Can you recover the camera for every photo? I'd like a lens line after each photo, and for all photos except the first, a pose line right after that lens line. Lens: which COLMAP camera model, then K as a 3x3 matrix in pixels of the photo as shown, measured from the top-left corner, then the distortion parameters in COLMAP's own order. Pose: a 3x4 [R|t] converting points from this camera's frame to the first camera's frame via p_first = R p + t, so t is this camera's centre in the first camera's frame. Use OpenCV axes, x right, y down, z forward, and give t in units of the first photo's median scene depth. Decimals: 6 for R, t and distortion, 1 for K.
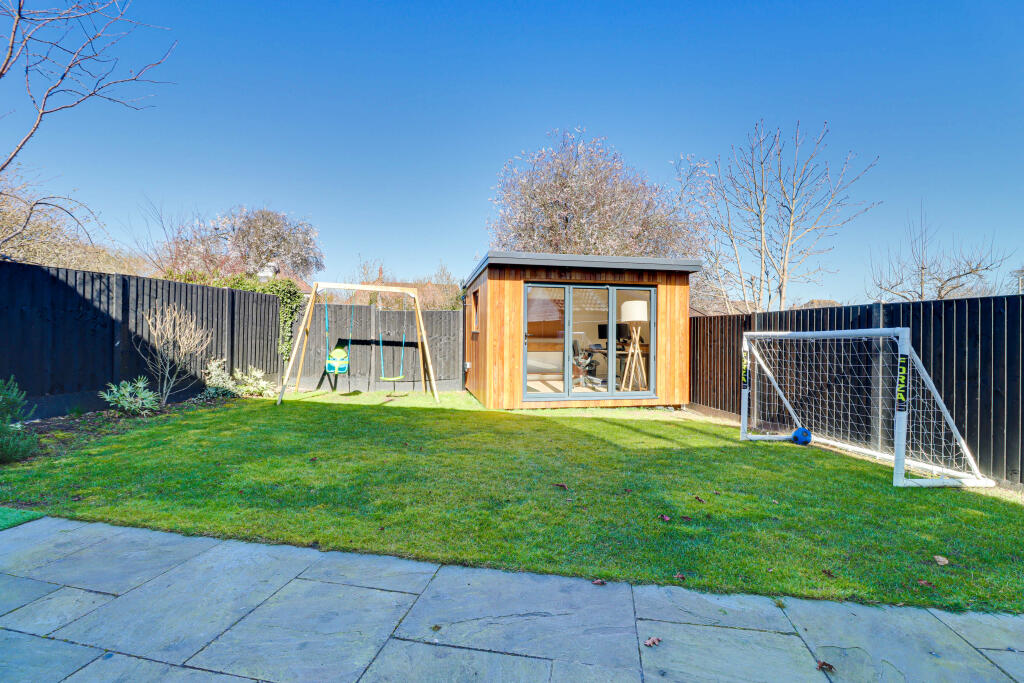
lens RADIAL K [[476.9, 0, 510.0], [0, 476.9, 326.7], [0, 0, 1]] dist [0.001499, -0.012530]
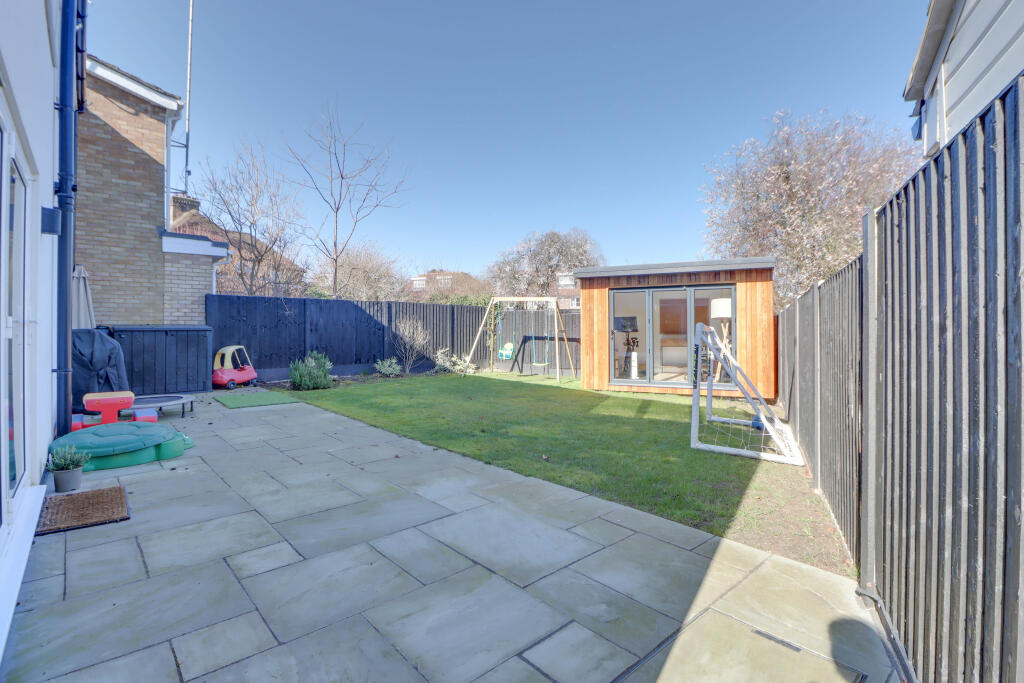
lens RADIAL K [[476.9, 0, 510.0], [0, 476.9, 326.7], [0, 0, 1]] dist [0.001499, -0.012530]
pose [[0.789076, -0.017380, -0.614050, 0.568879], [0.019781, 0.999800, -0.002880, 0.002449], [0.613977, -0.009874, 0.789262, -0.143646]]
